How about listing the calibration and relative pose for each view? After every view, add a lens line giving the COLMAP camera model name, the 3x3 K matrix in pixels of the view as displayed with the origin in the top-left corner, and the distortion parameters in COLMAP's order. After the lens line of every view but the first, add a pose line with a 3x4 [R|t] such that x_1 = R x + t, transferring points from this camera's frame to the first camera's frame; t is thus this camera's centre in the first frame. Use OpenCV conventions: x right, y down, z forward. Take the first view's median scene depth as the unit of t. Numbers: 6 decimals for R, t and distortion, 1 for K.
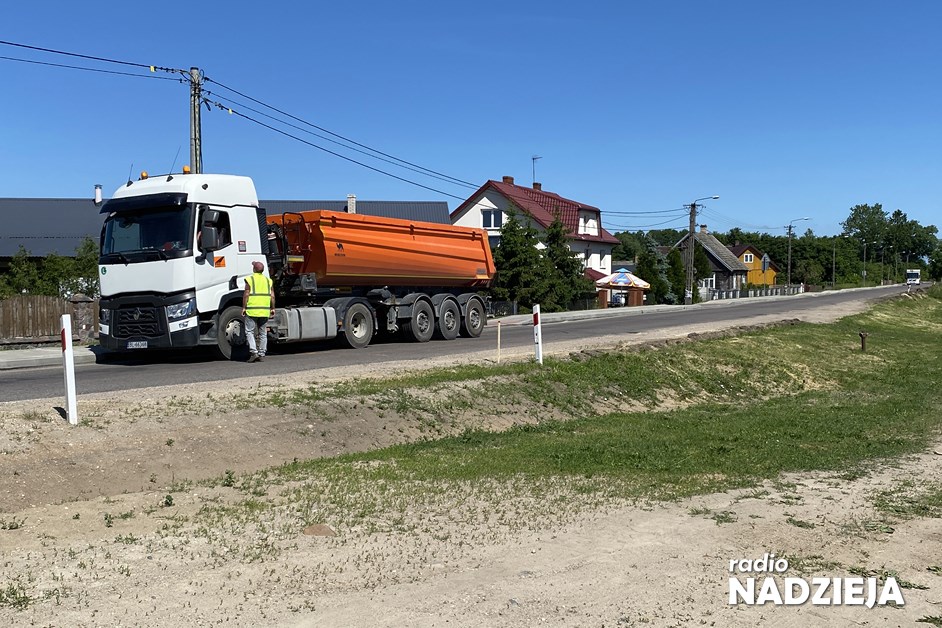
lens RADIAL K [[1057.7, 0, 471.0], [0, 1057.7, 314.0], [0, 0, 1]] dist [0.115804, -0.014561]
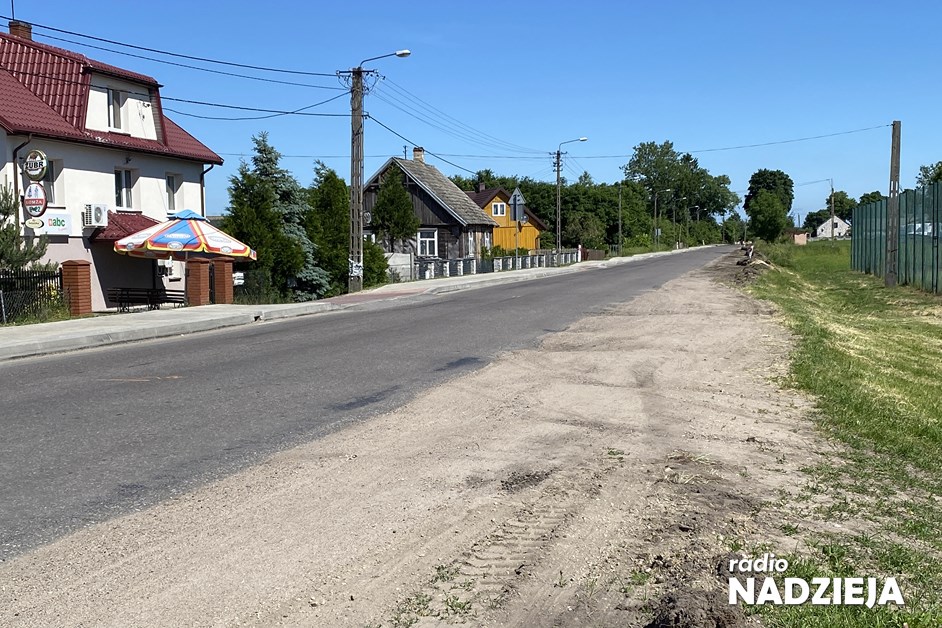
lens RADIAL K [[1250.7, 0, 471.0], [0, 1250.7, 314.0], [0, 0, 1]] dist [0.281385, -0.015341]
pose [[0.975707, -0.023215, 0.217847, 0.096075], [0.018895, 0.999582, 0.021896, -0.007226], [-0.218264, -0.017248, 0.975737, 0.327048]]
